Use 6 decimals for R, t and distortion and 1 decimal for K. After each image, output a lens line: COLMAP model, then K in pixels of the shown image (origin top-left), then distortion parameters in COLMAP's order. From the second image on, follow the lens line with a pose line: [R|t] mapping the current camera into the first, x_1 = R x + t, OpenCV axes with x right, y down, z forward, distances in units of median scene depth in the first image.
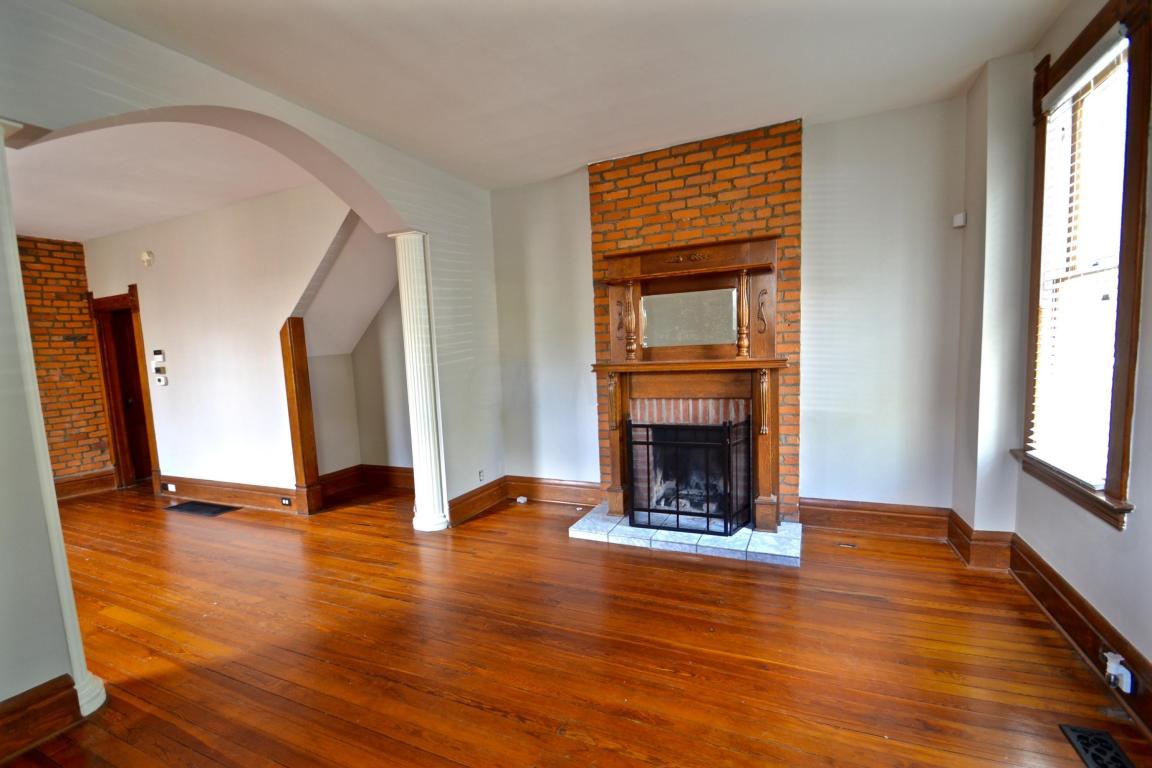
lens RADIAL K [[510.9, 0, 564.8], [0, 510.9, 404.4], [0, 0, 1]] dist [0.004222, -0.012403]
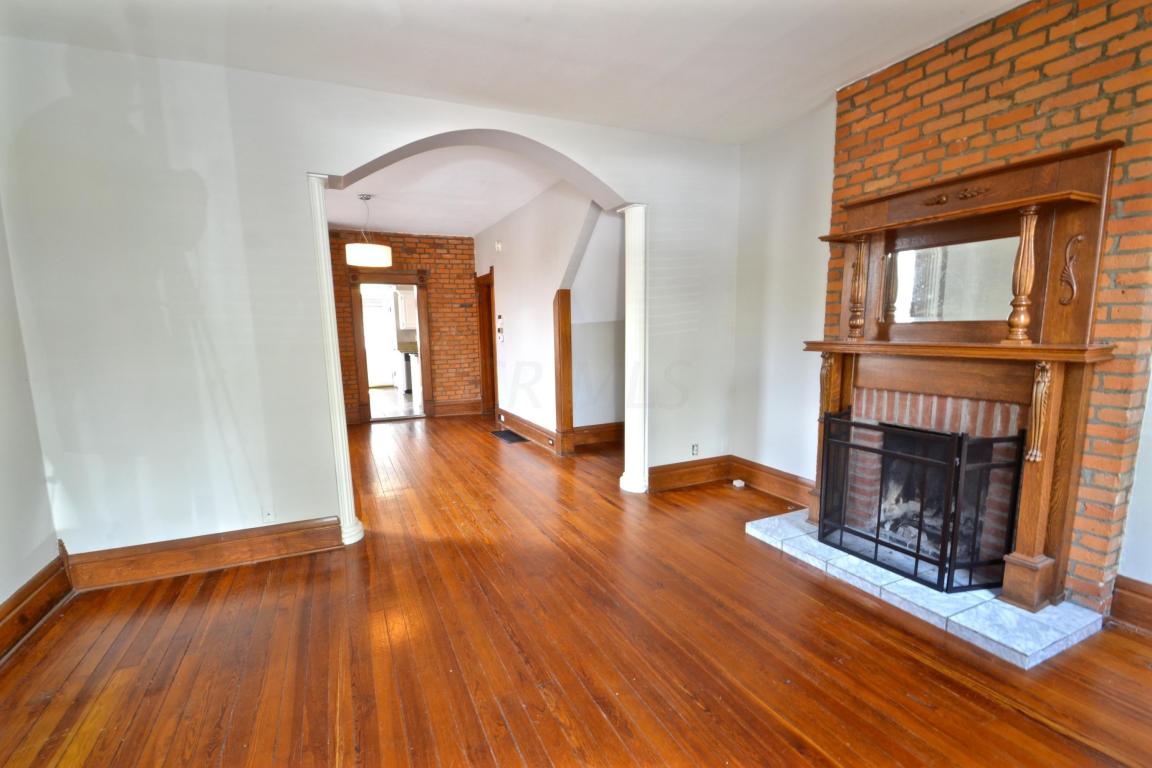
lens RADIAL K [[510.9, 0, 564.8], [0, 510.9, 404.4], [0, 0, 1]] dist [0.004222, -0.012403]
pose [[0.758569, 0.125066, -0.639477, 0.308733], [-0.080926, 0.991891, 0.097991, -0.026622], [0.646548, -0.022583, 0.762539, 0.109183]]
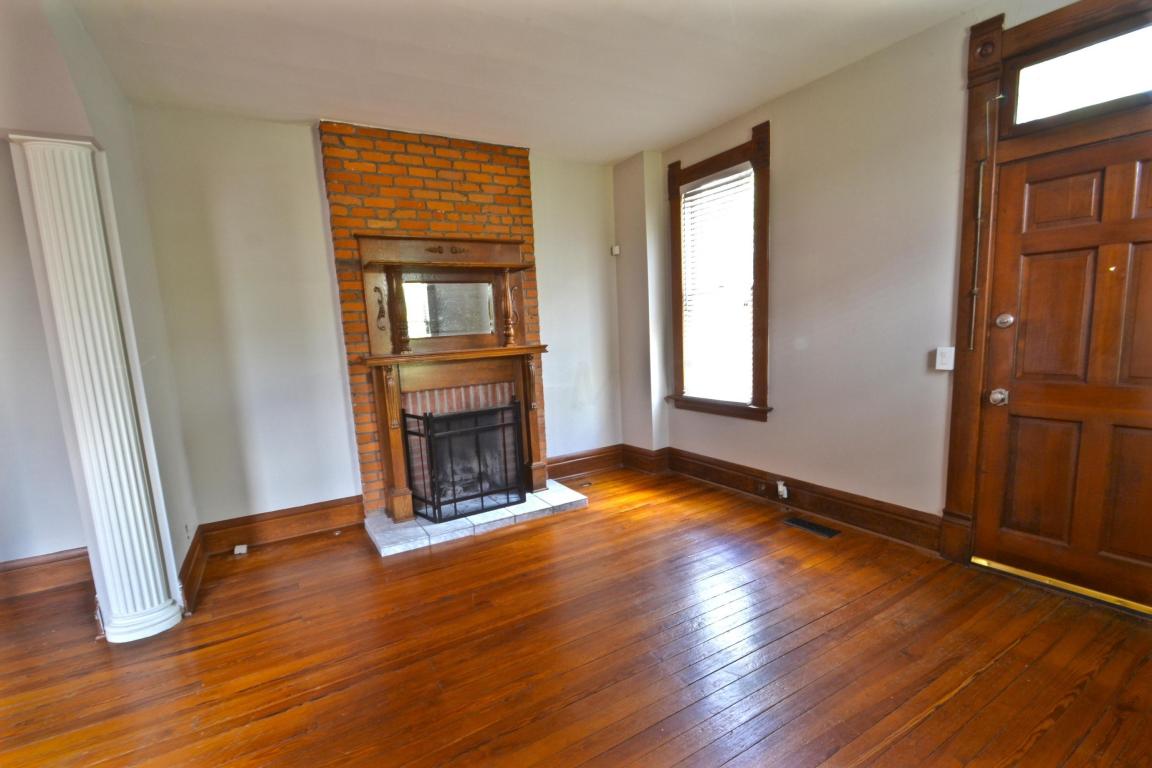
lens RADIAL K [[510.9, 0, 564.8], [0, 510.9, 404.4], [0, 0, 1]] dist [0.004222, -0.012403]
pose [[0.571723, -0.106363, 0.813523, -0.478151], [0.112461, 0.992361, 0.050711, -0.004841], [-0.812703, 0.062497, 0.579317, 0.230512]]
